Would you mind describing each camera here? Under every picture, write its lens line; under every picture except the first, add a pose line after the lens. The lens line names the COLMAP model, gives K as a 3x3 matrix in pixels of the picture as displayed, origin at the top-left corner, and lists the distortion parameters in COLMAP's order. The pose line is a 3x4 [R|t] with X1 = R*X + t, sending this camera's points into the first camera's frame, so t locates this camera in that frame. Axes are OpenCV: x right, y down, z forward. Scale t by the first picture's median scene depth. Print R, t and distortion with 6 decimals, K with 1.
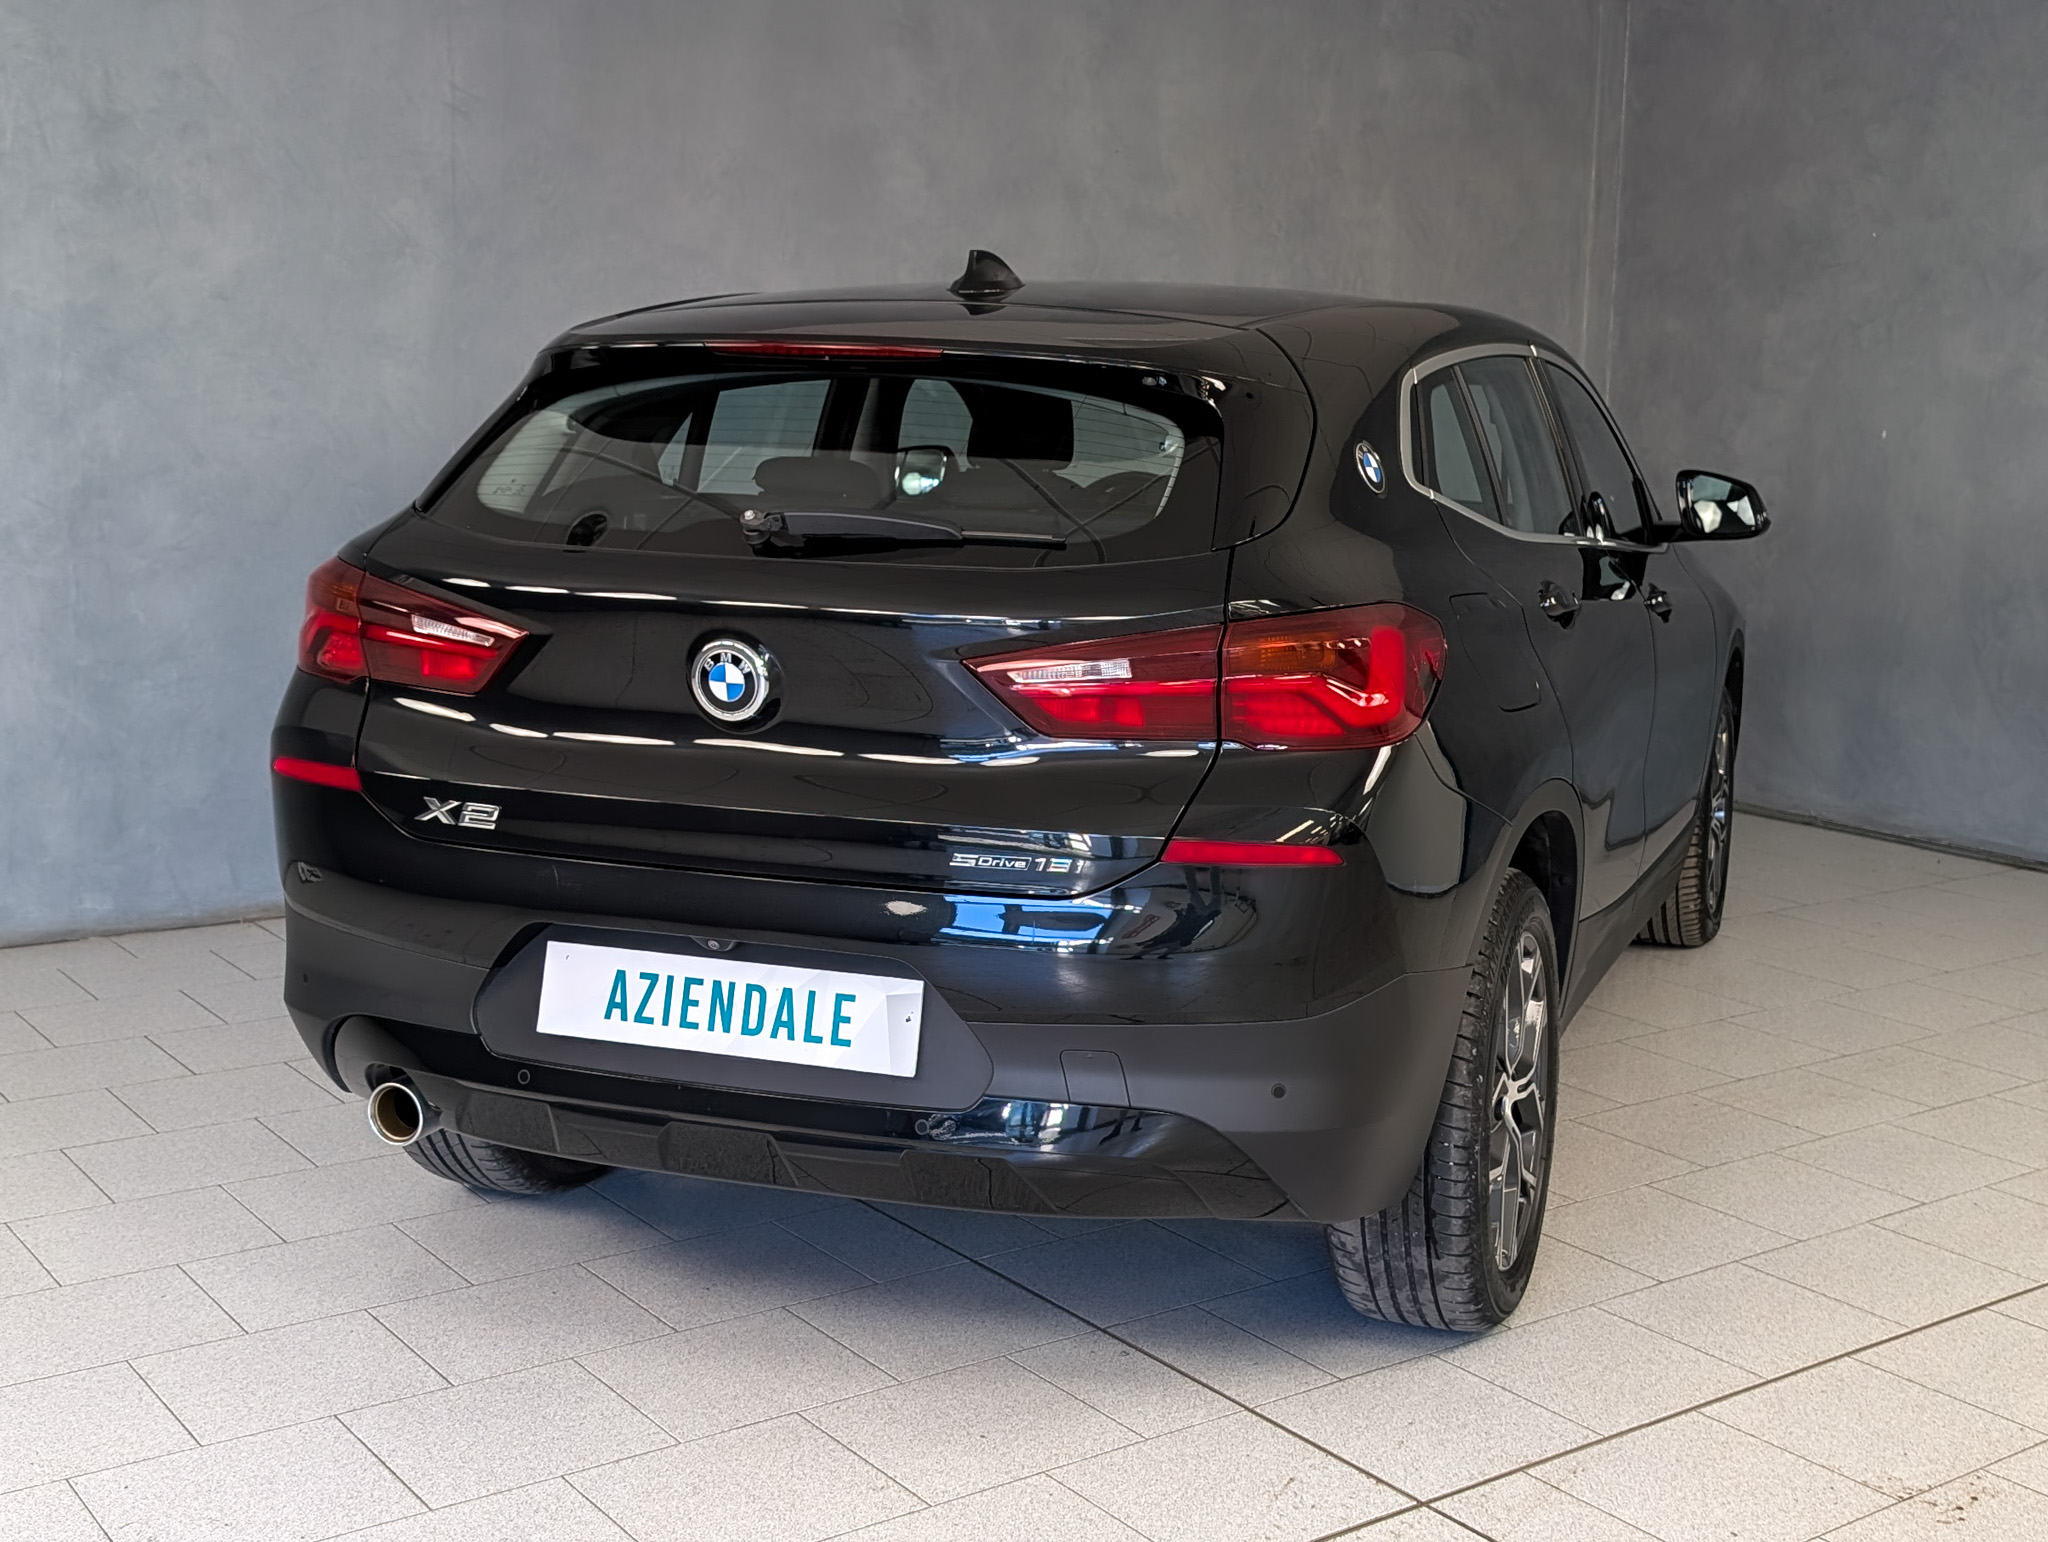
lens RADIAL K [[2328.4, 0, 1157.9], [0, 2328.4, 766.7], [0, 0, 1]] dist [0.197428, -0.695213]
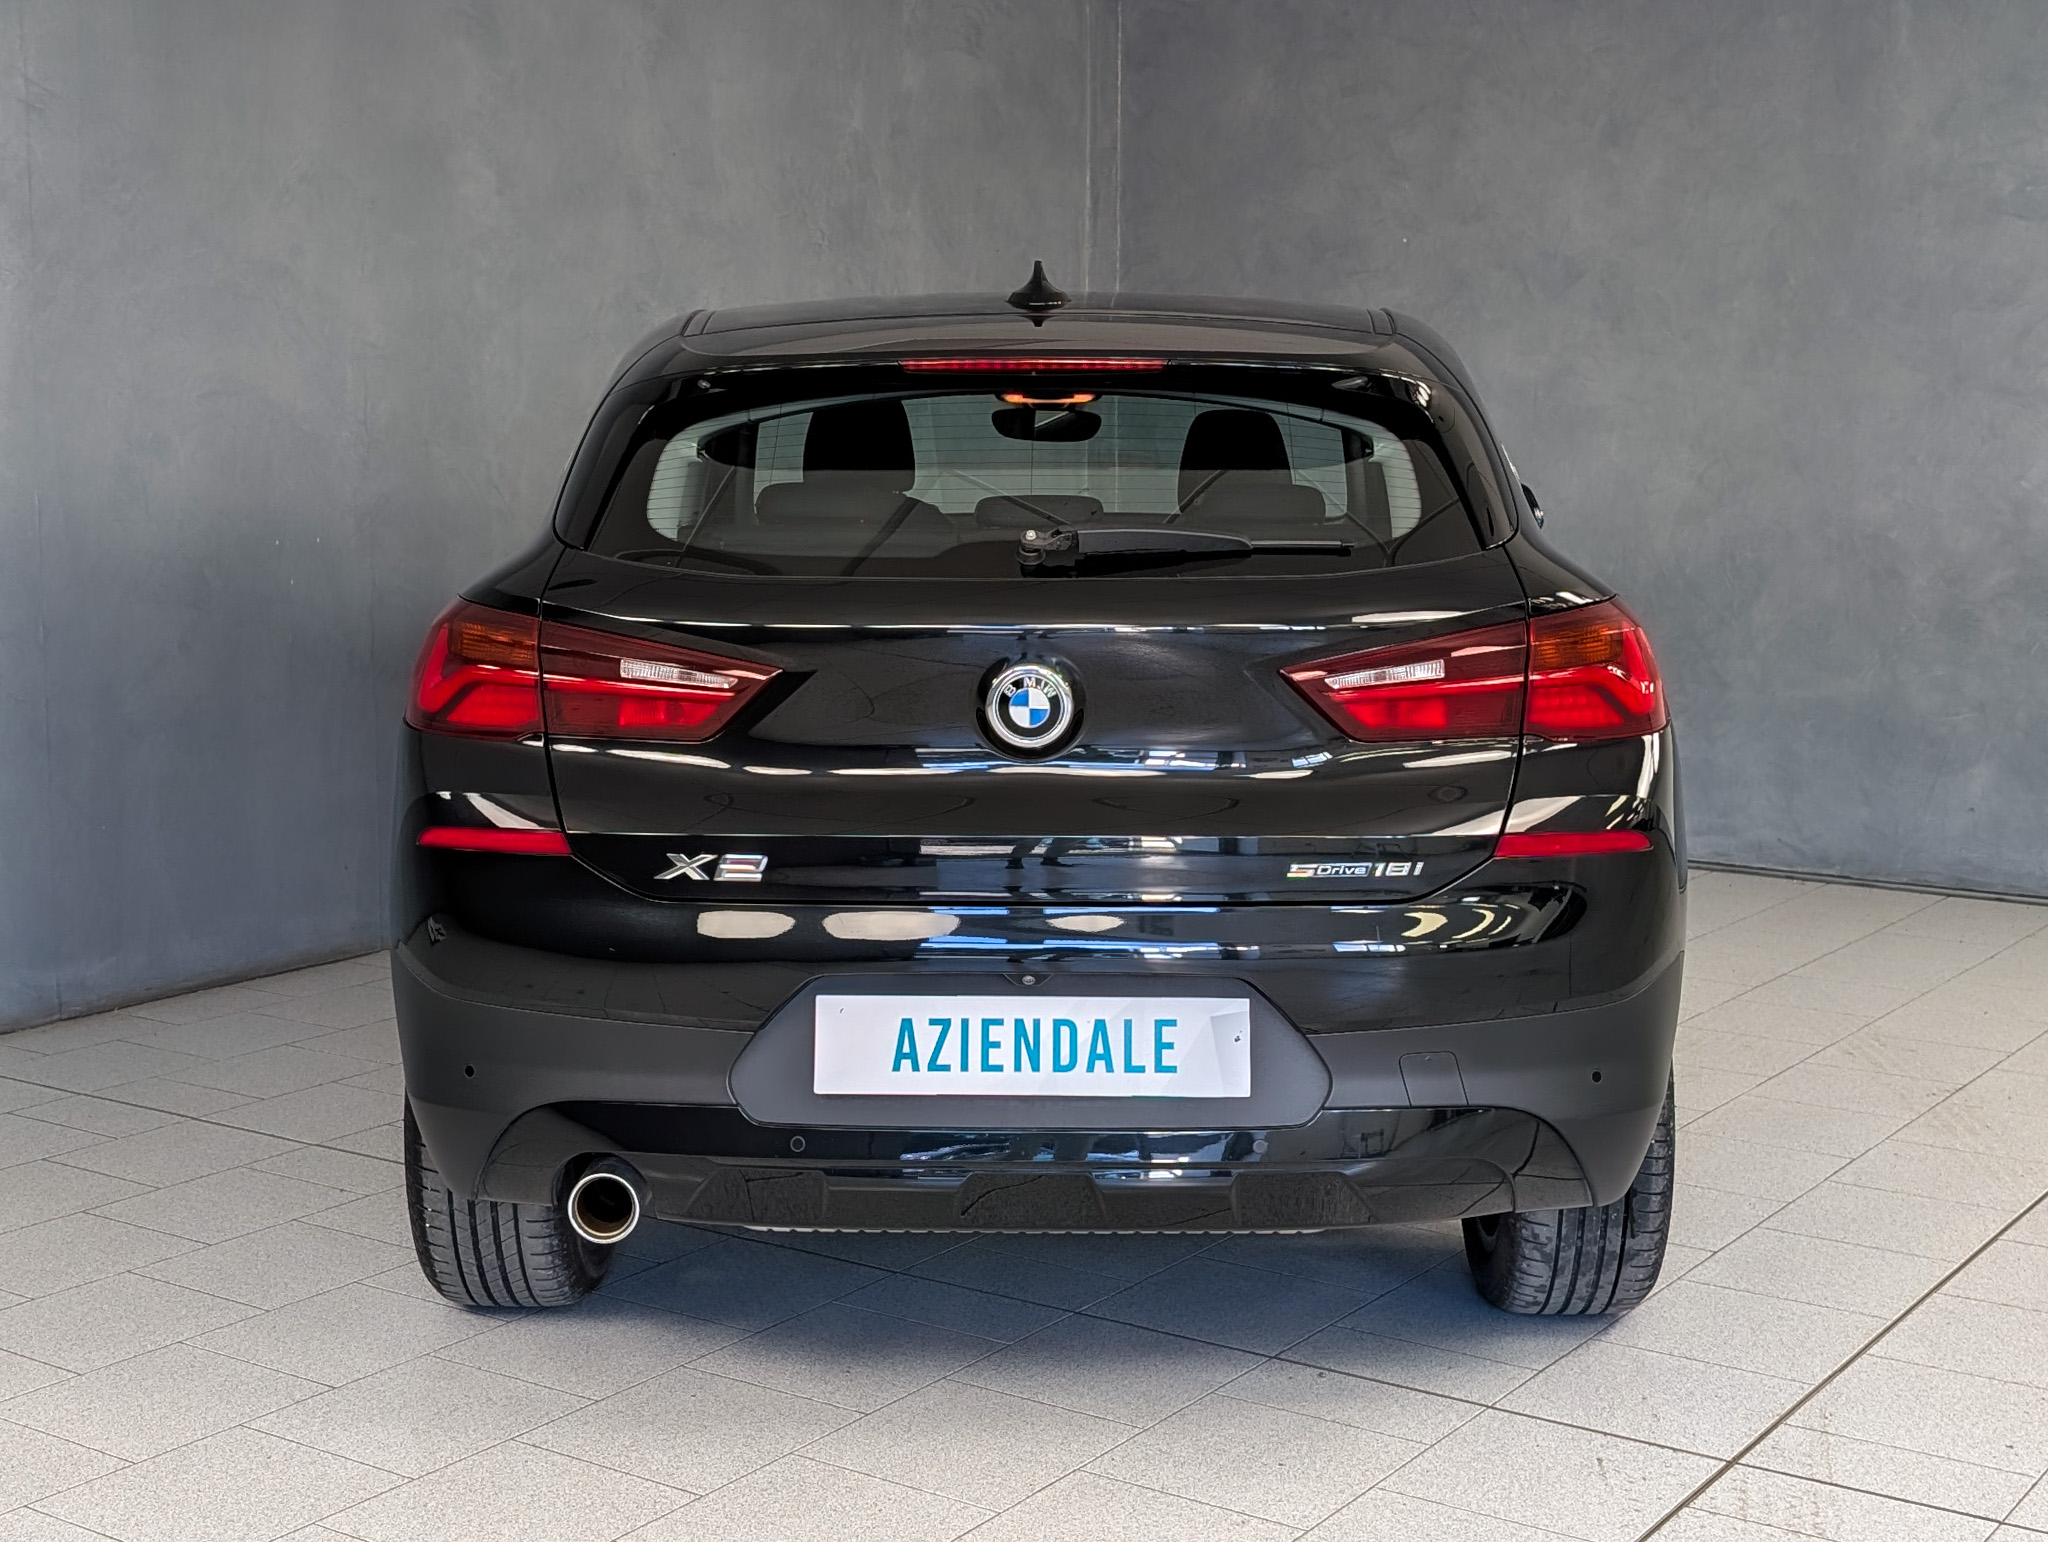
lens RADIAL K [[2631.6, 0, 958.2], [0, 2631.6, 769.1], [0, 0, 1]] dist [0.123657, -0.416206]
pose [[0.957256, -0.063173, 0.282260, -0.504463], [0.070498, 0.997386, -0.015862, 0.004330], [-0.280521, 0.035083, 0.959207, -0.031916]]
